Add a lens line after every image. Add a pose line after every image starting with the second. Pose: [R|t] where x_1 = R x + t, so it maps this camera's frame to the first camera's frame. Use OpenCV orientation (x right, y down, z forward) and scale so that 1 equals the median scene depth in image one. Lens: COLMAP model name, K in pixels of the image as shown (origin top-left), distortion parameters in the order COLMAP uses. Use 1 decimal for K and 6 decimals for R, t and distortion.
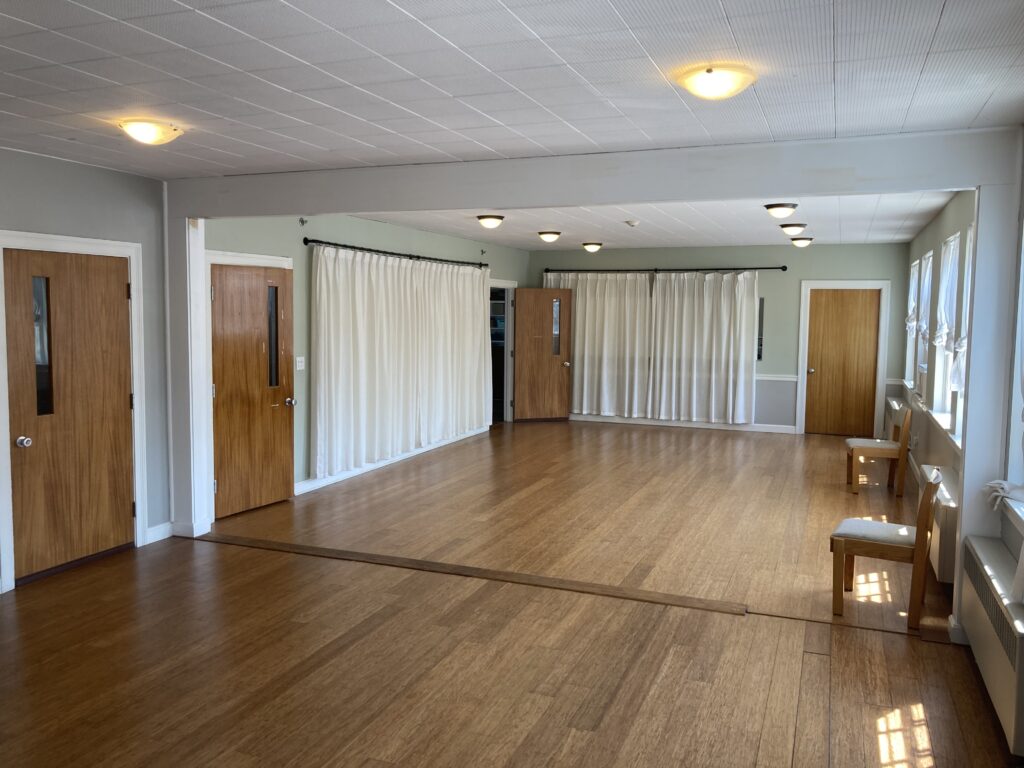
lens RADIAL K [[851.1, 0, 509.7], [0, 851.1, 382.5], [0, 0, 1]] dist [0.035872, -0.004104]
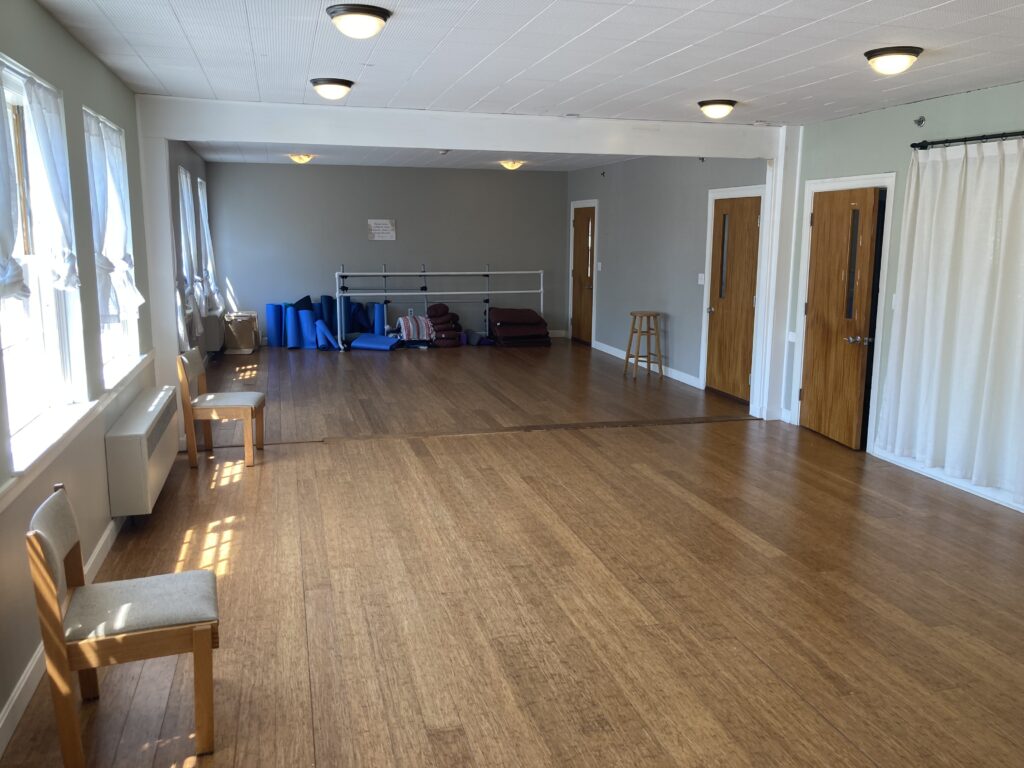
lens RADIAL K [[851.1, 0, 510.9], [0, 851.1, 383.5], [0, 0, 1]] dist [0.035872, -0.004104]
pose [[-0.807546, 0.085348, -0.583597, 0.658514], [-0.070293, 0.968496, 0.238904, -0.143397], [0.585601, 0.233949, -0.776105, 1.764886]]
